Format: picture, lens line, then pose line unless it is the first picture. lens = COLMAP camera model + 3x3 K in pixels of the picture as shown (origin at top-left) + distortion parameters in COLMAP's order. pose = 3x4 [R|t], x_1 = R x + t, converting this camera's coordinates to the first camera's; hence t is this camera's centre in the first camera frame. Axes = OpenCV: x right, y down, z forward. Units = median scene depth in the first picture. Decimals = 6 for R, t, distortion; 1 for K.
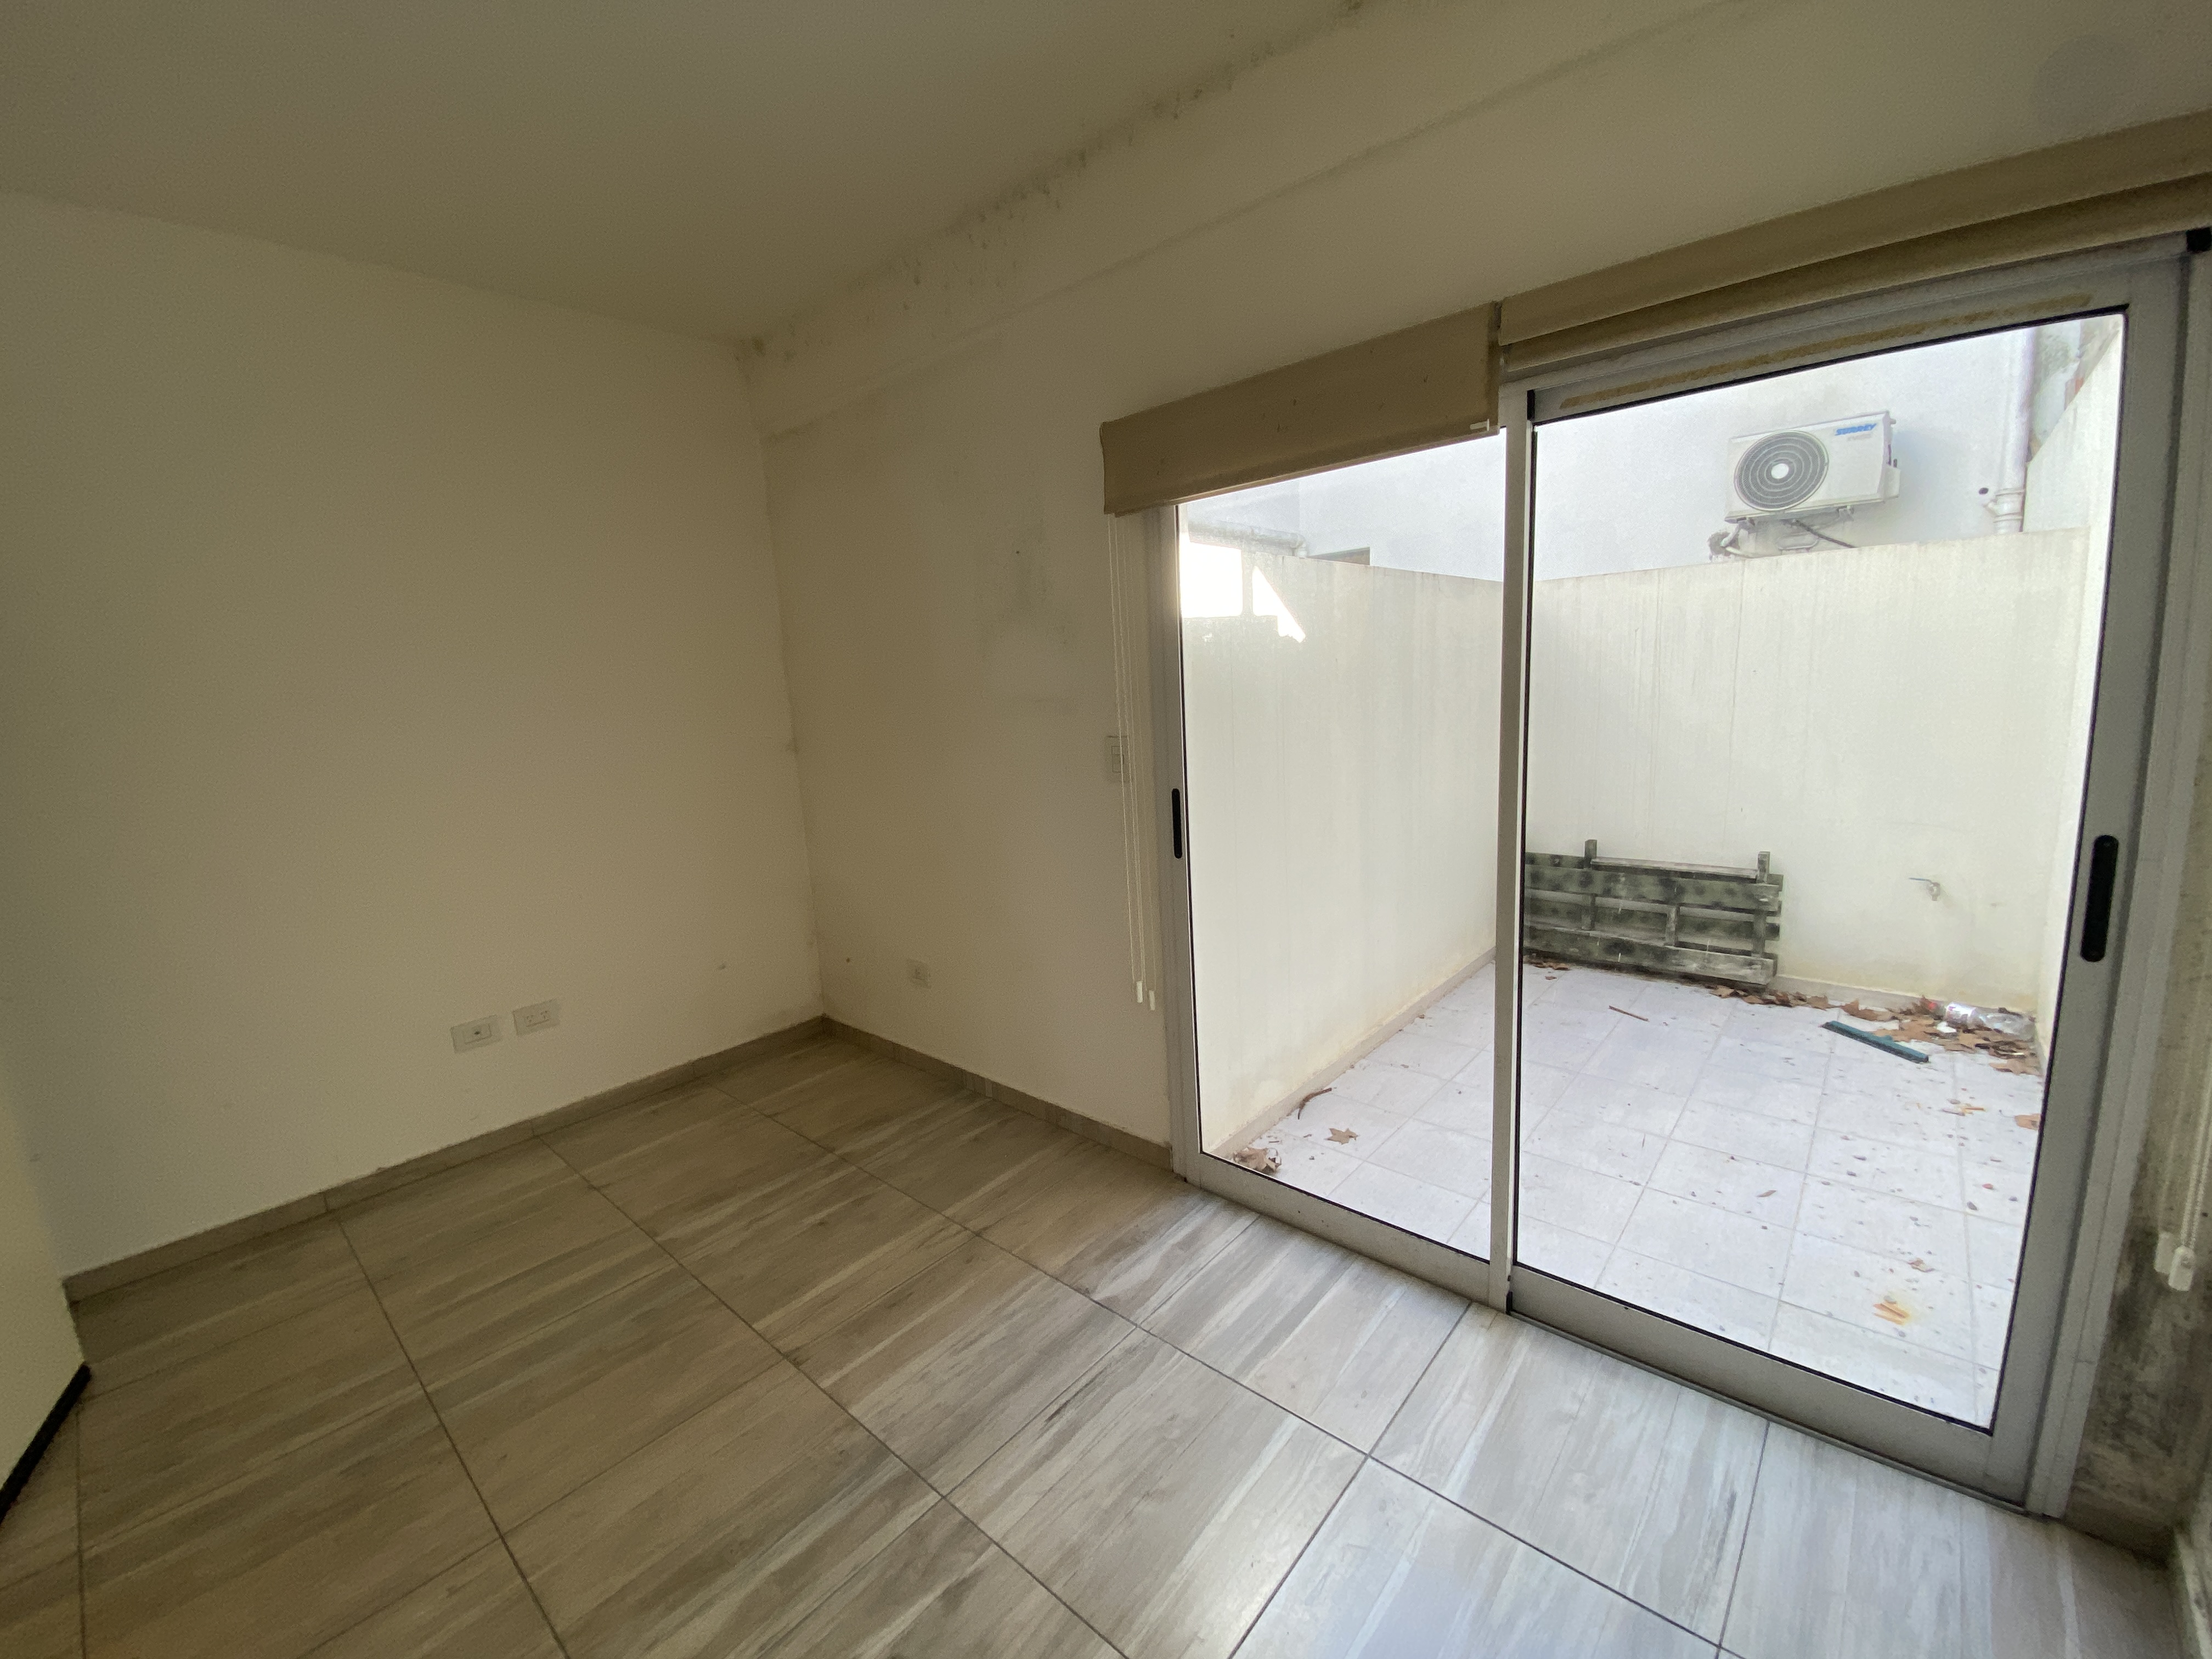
lens RADIAL K [[898.3, 0, 1102.1], [0, 898.3, 831.2], [0, 0, 1]] dist [0.013354, -0.017650]
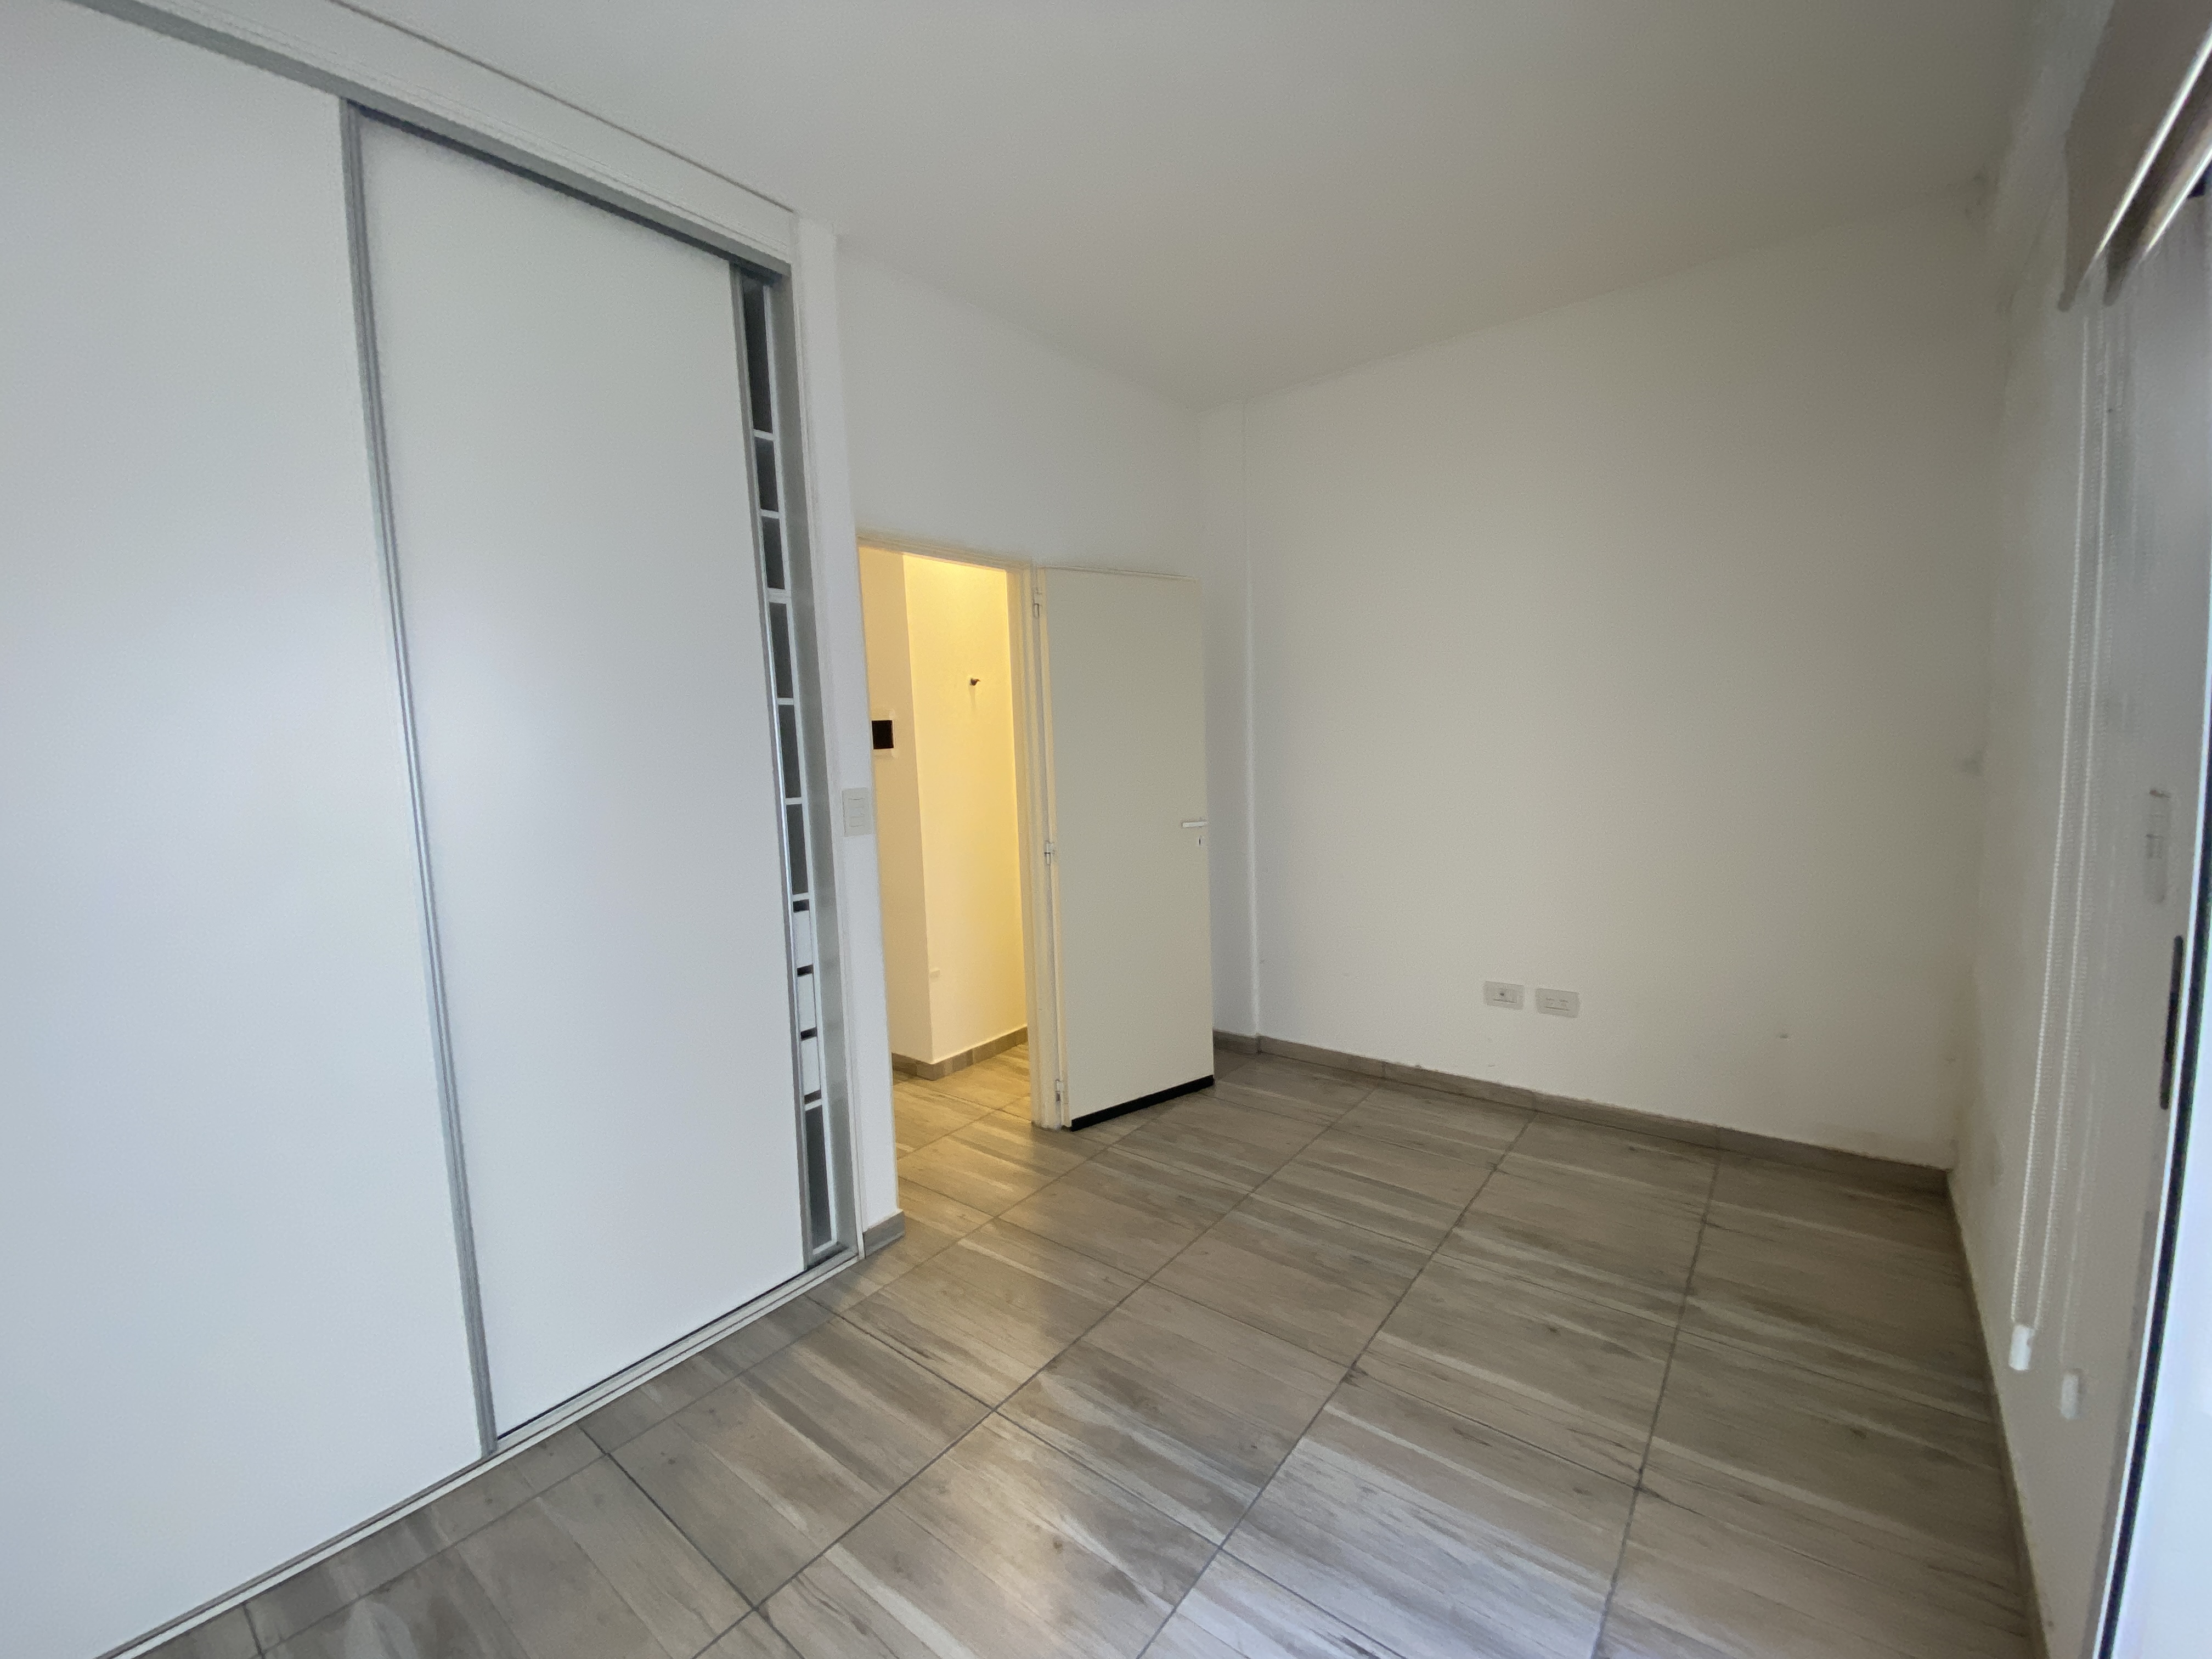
lens RADIAL K [[898.3, 0, 1102.1], [0, 898.3, 831.2], [0, 0, 1]] dist [0.013354, -0.017650]
pose [[0.059142, 0.156524, -0.985902, 0.499592], [-0.135225, 0.979783, 0.147440, -0.104636], [0.989048, 0.124599, 0.079113, 0.546242]]
